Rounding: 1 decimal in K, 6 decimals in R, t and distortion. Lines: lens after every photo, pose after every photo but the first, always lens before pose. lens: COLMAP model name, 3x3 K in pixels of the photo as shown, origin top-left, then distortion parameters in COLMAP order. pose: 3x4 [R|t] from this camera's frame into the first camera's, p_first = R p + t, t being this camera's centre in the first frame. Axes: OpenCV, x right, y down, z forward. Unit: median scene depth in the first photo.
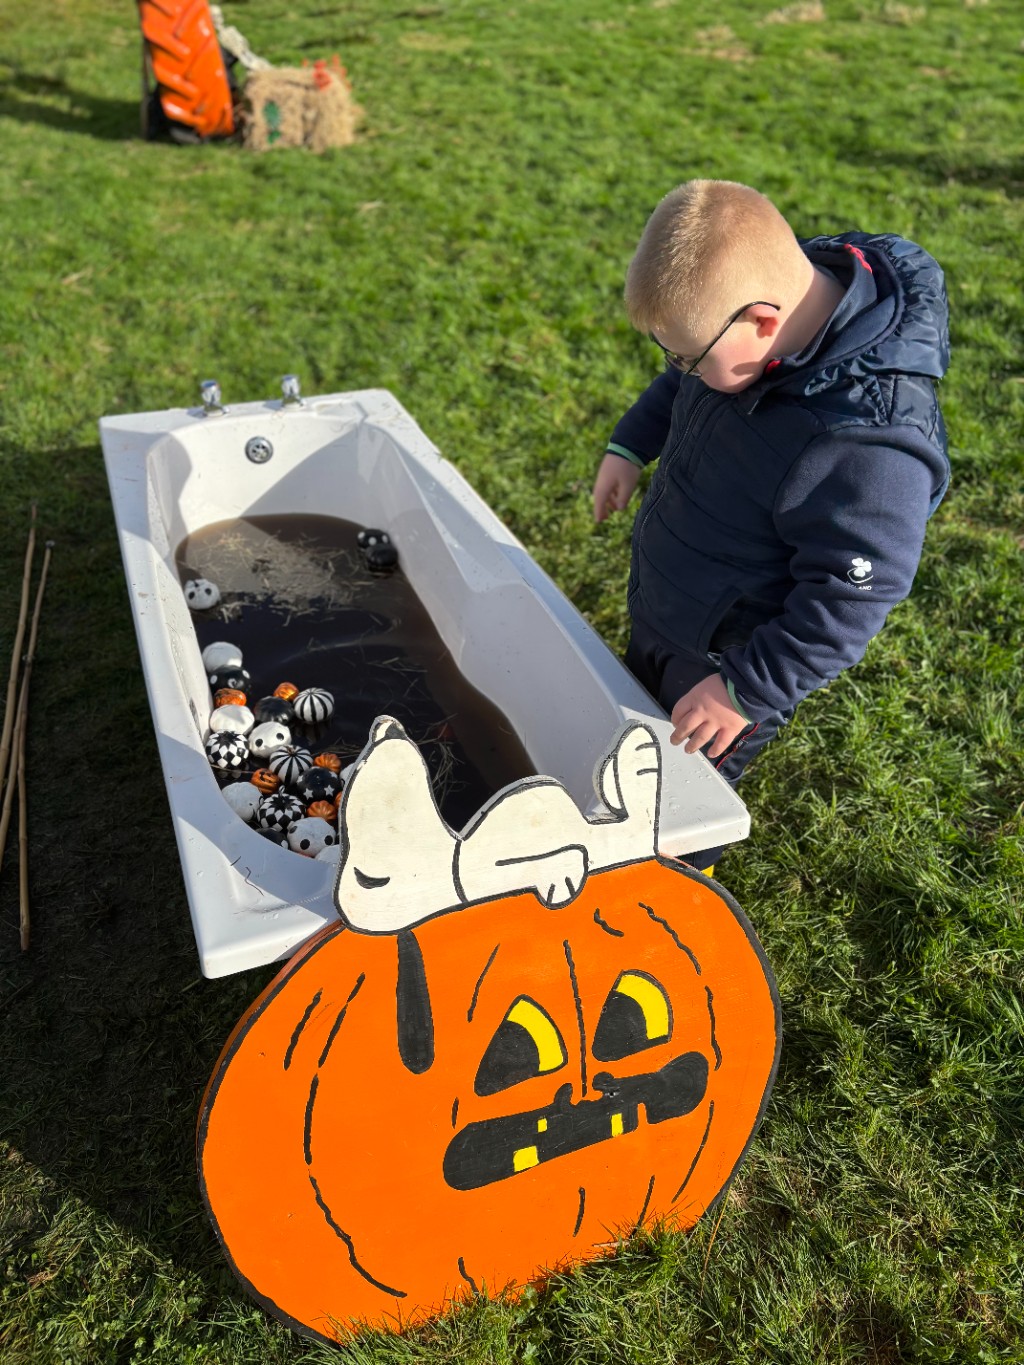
lens RADIAL K [[1029.1, 0, 501.2], [0, 1029.1, 687.7], [0, 0, 1]] dist [0.050073, -0.045653]
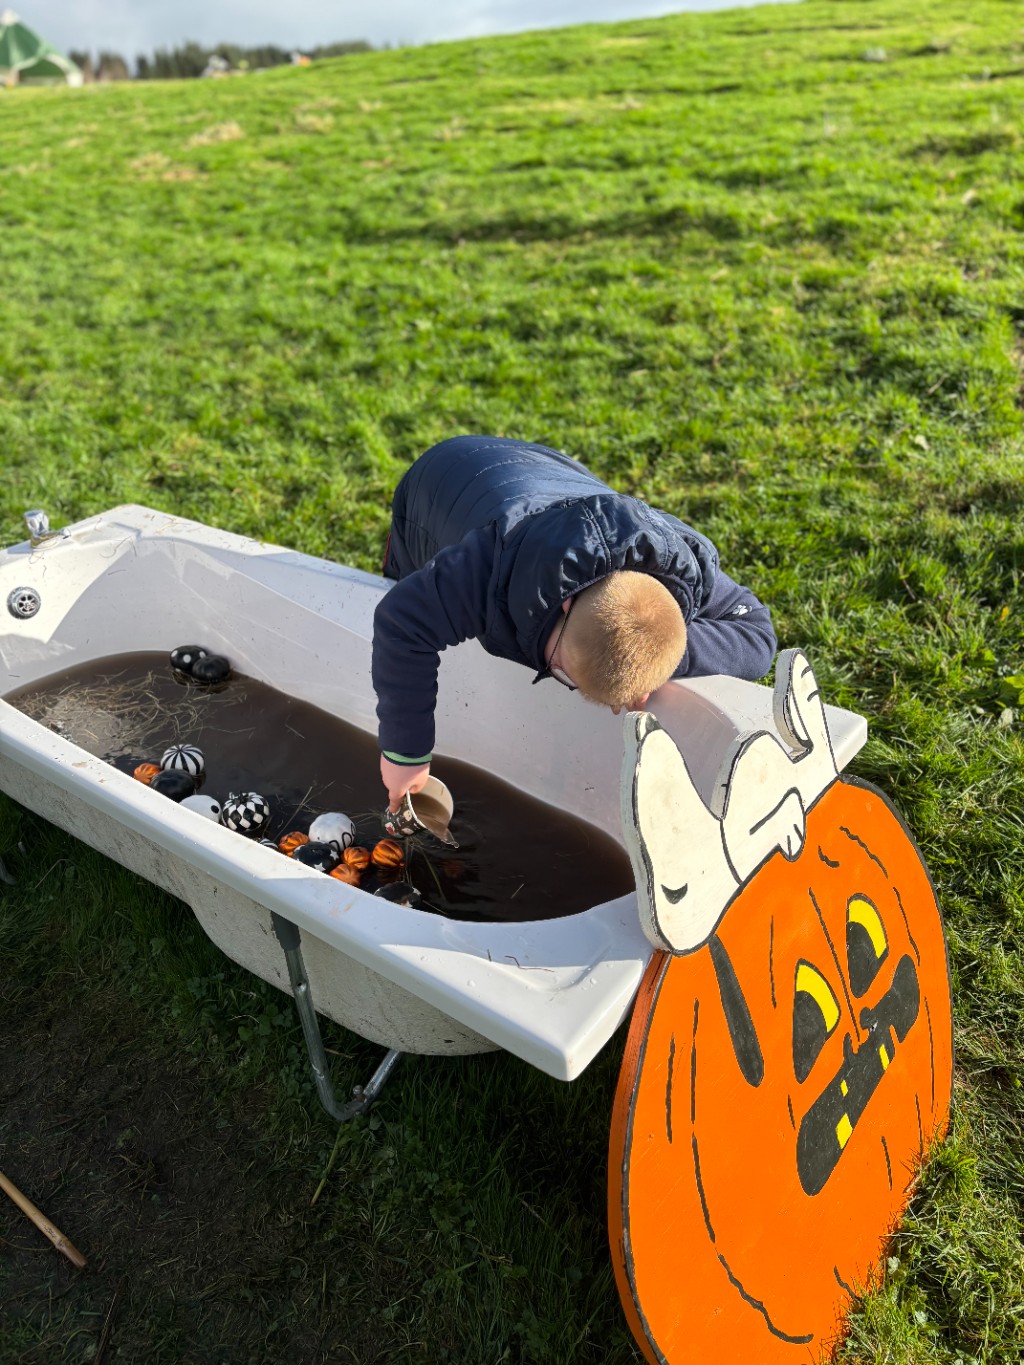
lens RADIAL K [[1029.1, 0, 508.8], [0, 1029.1, 670.4], [0, 0, 1]] dist [0.050073, -0.045653]
pose [[0.857796, -0.319641, 0.402512, -0.346721], [0.361972, 0.931655, -0.031559, -0.011475], [-0.364914, 0.172769, 0.914871, 0.124498]]
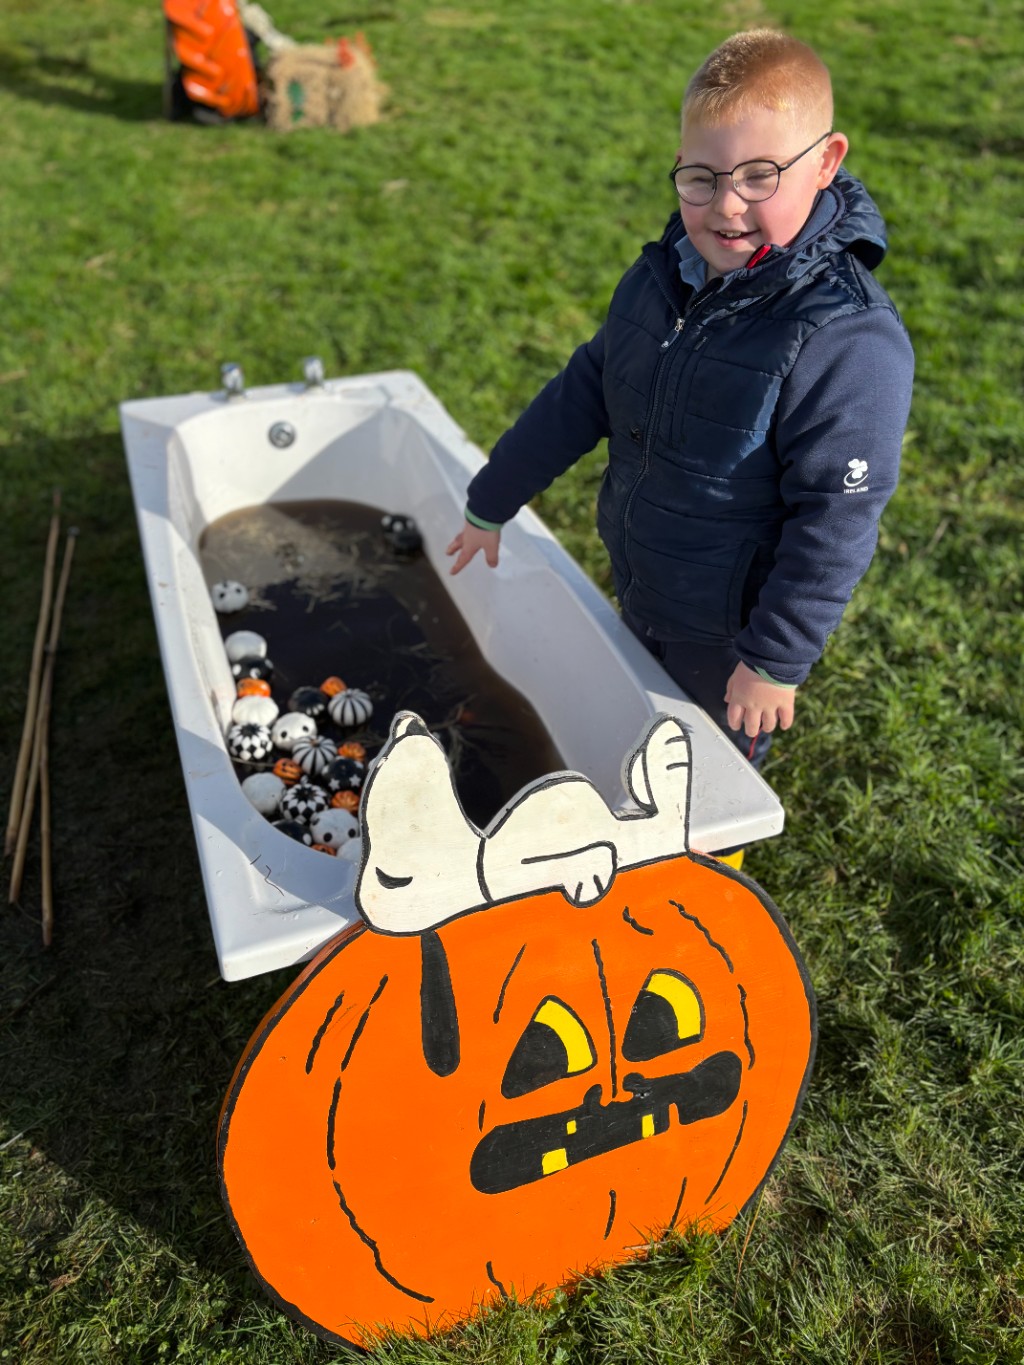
lens RADIAL K [[1029.1, 0, 519.1], [0, 1029.1, 681.1], [0, 0, 1]] dist [0.050073, -0.045653]
pose [[0.999903, -0.006023, -0.012556, 0.003650], [0.006169, 0.999914, 0.011616, -0.007076], [0.012485, -0.011693, 0.999854, 0.019812]]
